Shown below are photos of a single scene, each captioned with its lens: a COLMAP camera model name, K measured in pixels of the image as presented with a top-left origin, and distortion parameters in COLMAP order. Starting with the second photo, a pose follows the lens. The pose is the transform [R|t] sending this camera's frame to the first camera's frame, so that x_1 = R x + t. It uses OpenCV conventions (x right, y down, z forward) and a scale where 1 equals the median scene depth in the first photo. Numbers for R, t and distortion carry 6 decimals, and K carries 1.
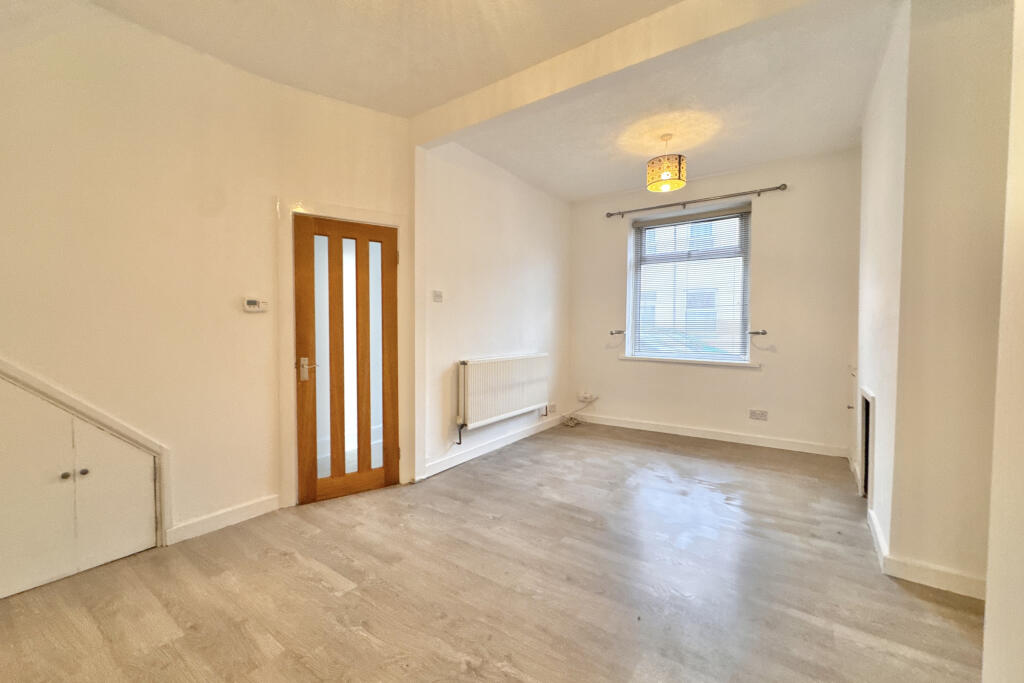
lens RADIAL K [[407.2, 0, 511.4], [0, 407.2, 340.2], [0, 0, 1]] dist [-0.002079, -0.000114]
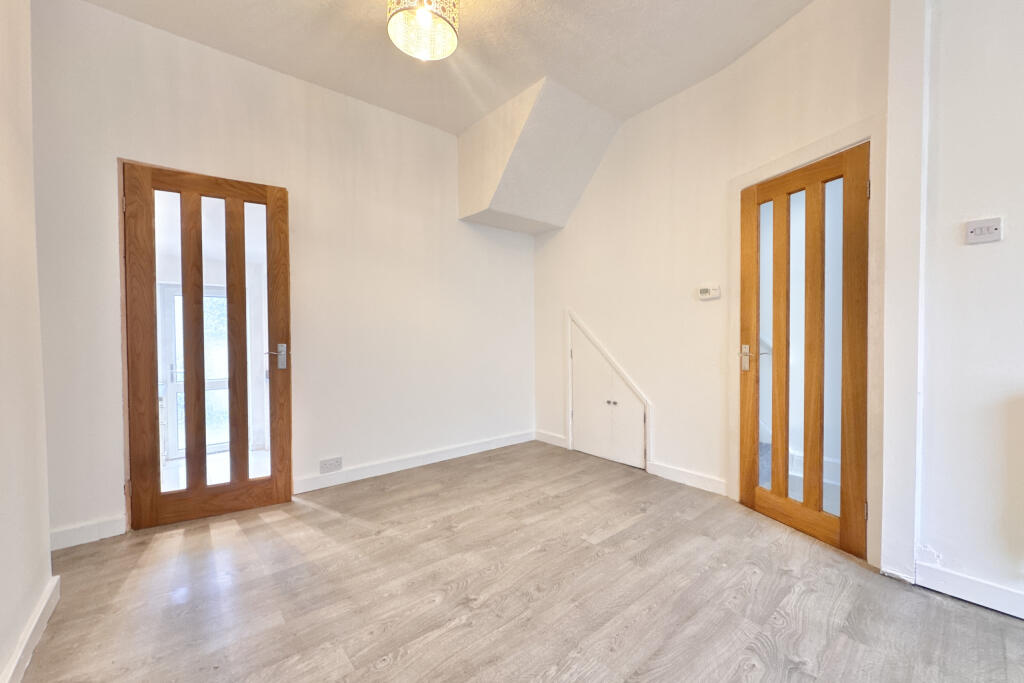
lens RADIAL K [[407.2, 0, 511.4], [0, 407.2, 340.2], [0, 0, 1]] dist [-0.002079, -0.000114]
pose [[-0.251874, 0.016360, -0.967622, 0.527253], [-0.021922, 0.999504, 0.022605, 0.024627], [0.967512, 0.026906, -0.251390, 0.753666]]
